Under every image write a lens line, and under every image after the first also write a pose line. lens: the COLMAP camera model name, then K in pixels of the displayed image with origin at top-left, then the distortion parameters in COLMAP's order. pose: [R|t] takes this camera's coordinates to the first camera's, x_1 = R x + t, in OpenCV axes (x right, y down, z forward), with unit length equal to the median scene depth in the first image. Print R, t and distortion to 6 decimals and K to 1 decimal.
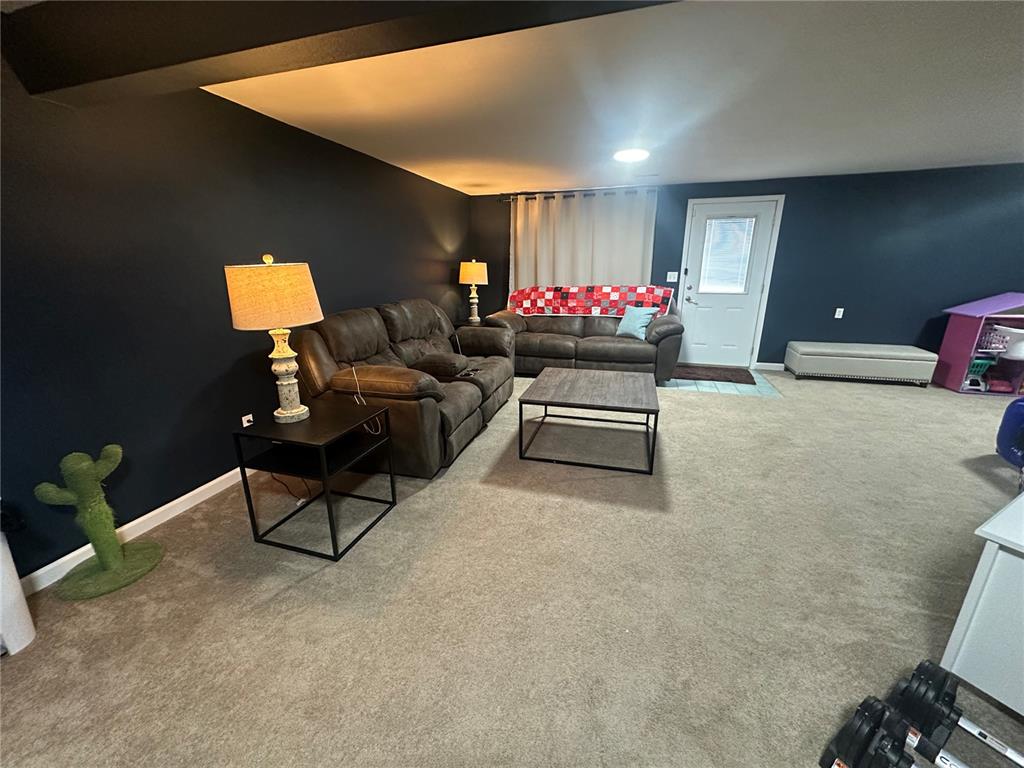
lens RADIAL K [[408.1, 0, 512.0], [0, 408.1, 384.0], [0, 0, 1]] dist [-0.003228, 0.000084]
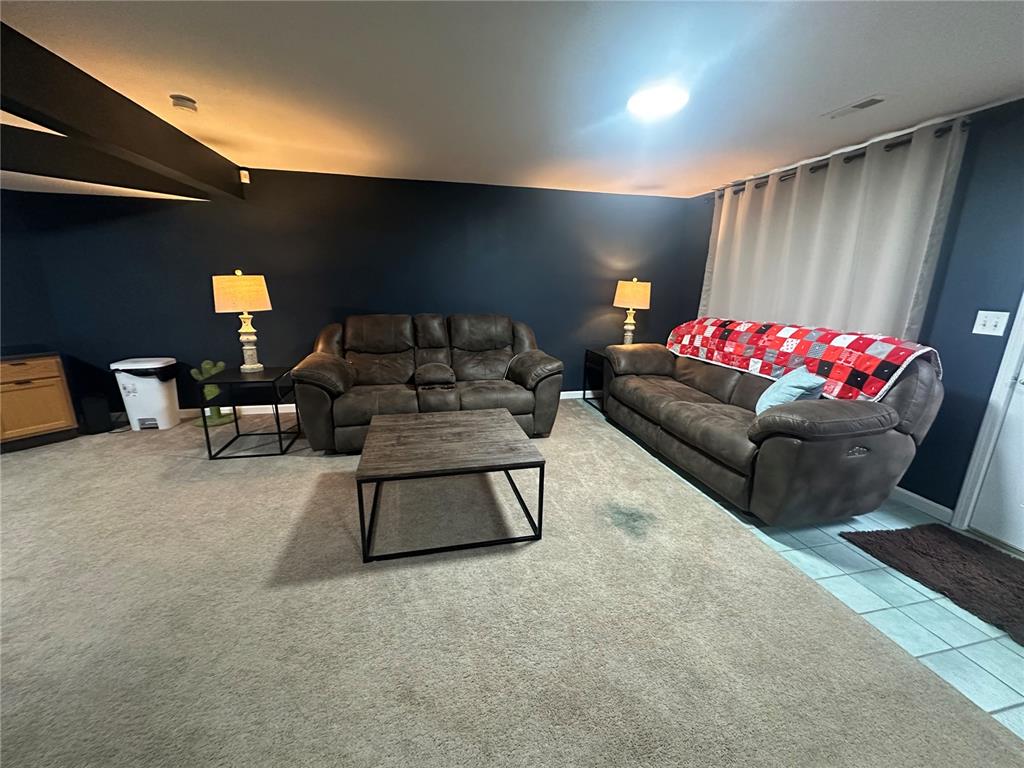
lens RADIAL K [[408.1, 0, 512.0], [0, 408.1, 384.0], [0, 0, 1]] dist [-0.003228, 0.000084]
pose [[0.496658, 0.225664, -0.838097, 0.543570], [-0.264966, 0.958935, 0.101180, -0.123159], [0.826513, 0.171816, 0.536056, 0.408557]]
